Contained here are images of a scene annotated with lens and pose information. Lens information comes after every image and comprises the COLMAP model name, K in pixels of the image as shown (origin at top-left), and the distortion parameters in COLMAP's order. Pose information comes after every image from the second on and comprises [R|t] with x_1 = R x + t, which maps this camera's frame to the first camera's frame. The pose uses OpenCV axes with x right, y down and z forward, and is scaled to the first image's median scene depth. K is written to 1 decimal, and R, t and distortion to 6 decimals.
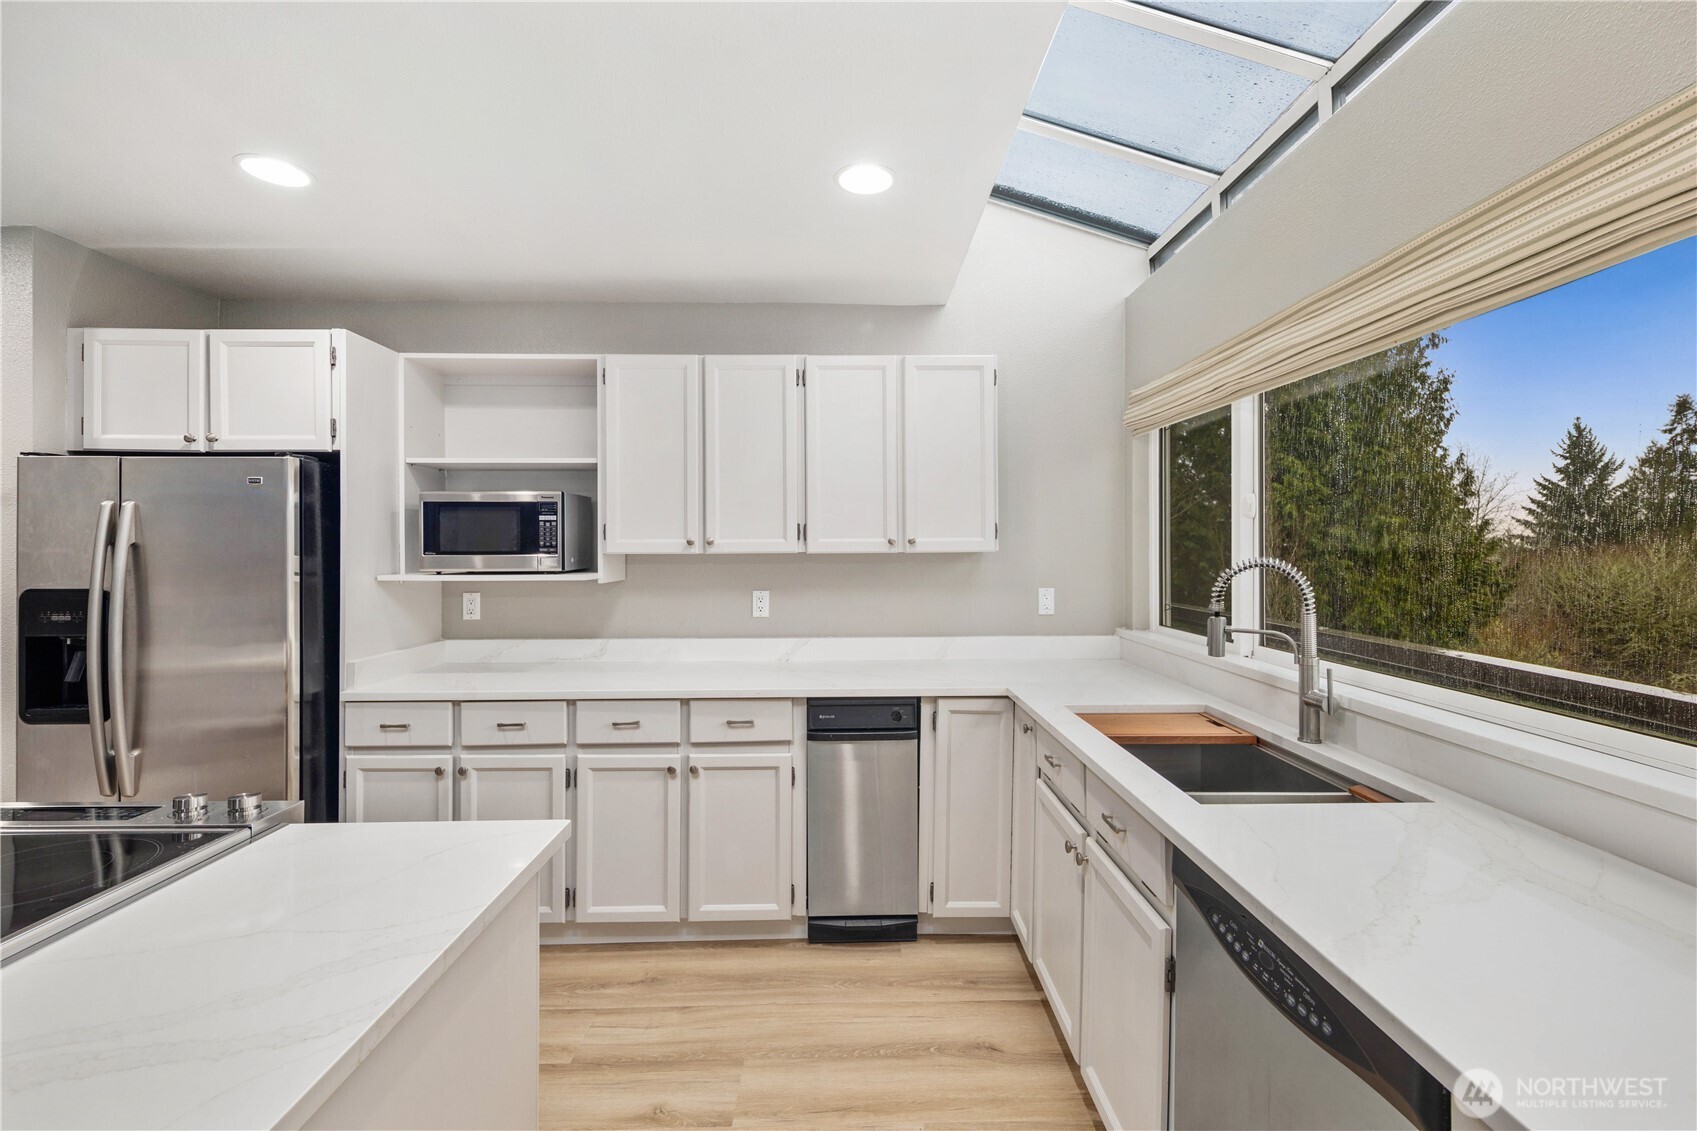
lens RADIAL K [[739.4, 0, 845.3], [0, 739.4, 496.6], [0, 0, 1]] dist [0.000158, 0.000467]
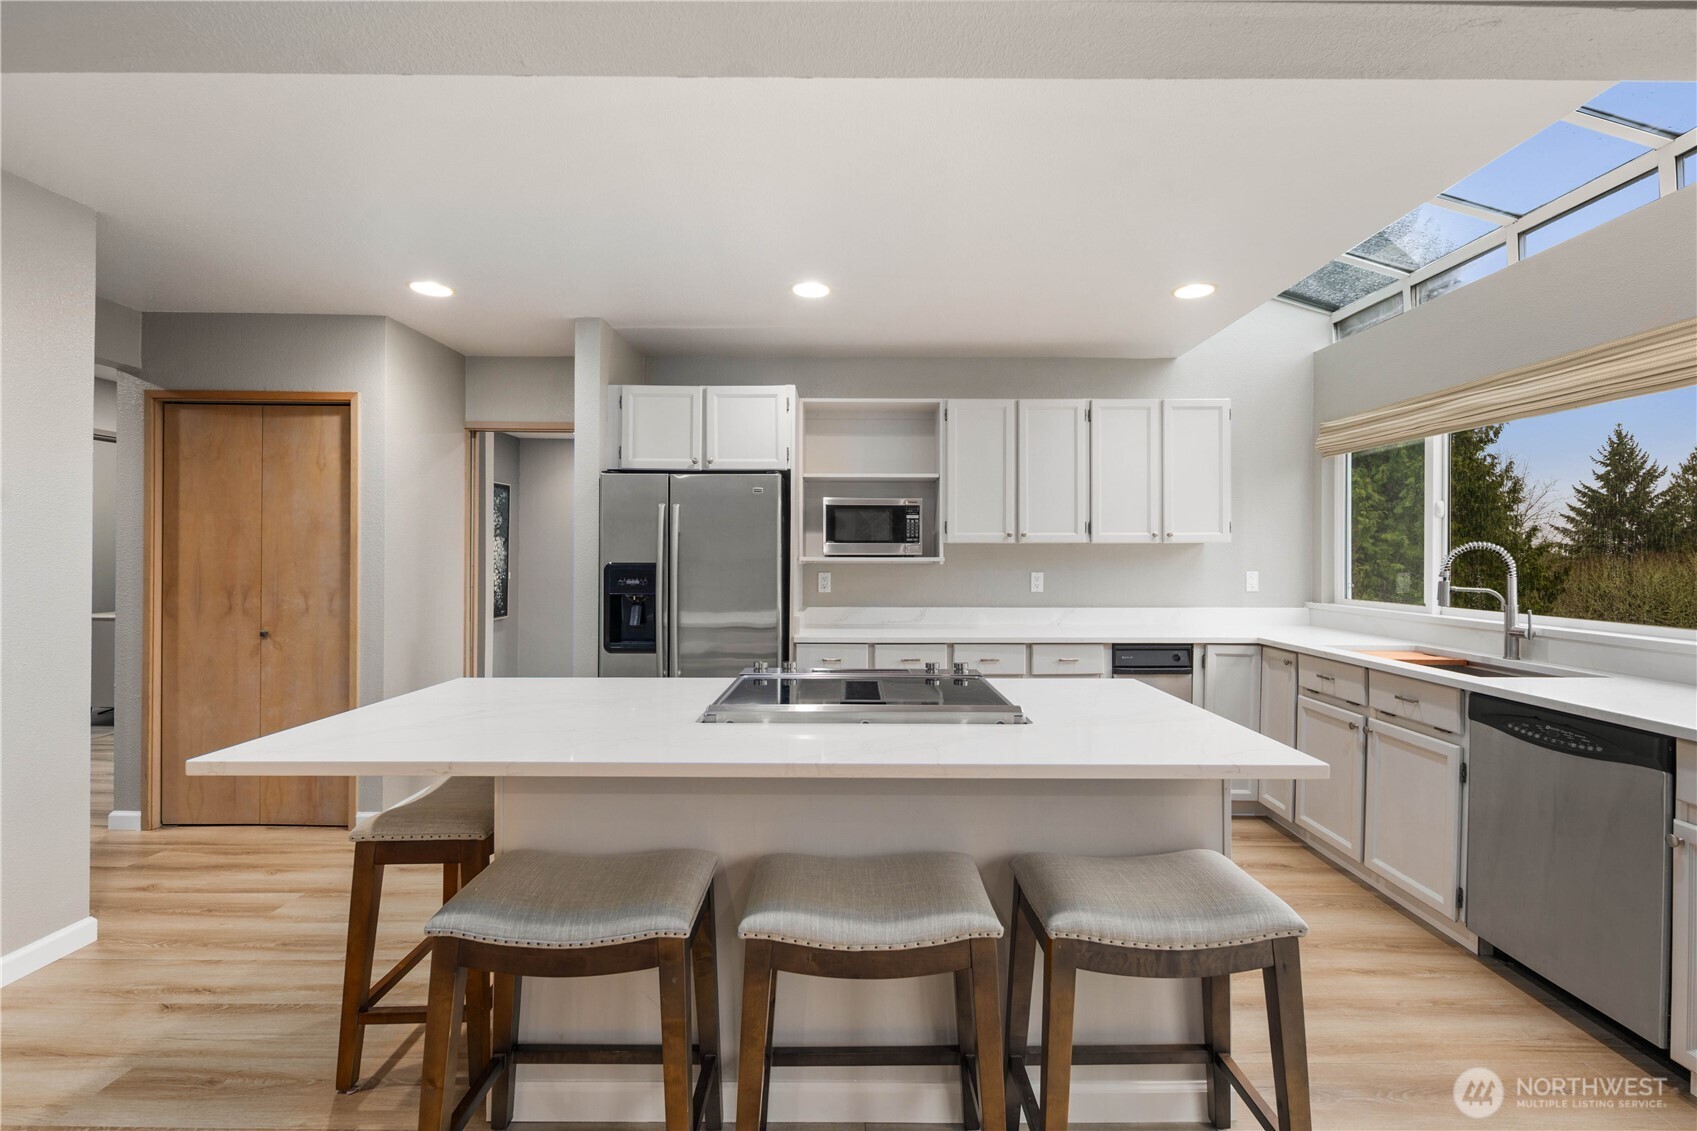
lens RADIAL K [[740.1, 0, 847.0], [0, 740.1, 501.8], [0, 0, 1]] dist [0.002563, -0.000562]
pose [[0.999731, 0.002396, -0.023066, -0.436831], [-0.002413, 0.999997, -0.000714, 0.001527], [0.023064, 0.000769, 0.999734, -0.354605]]
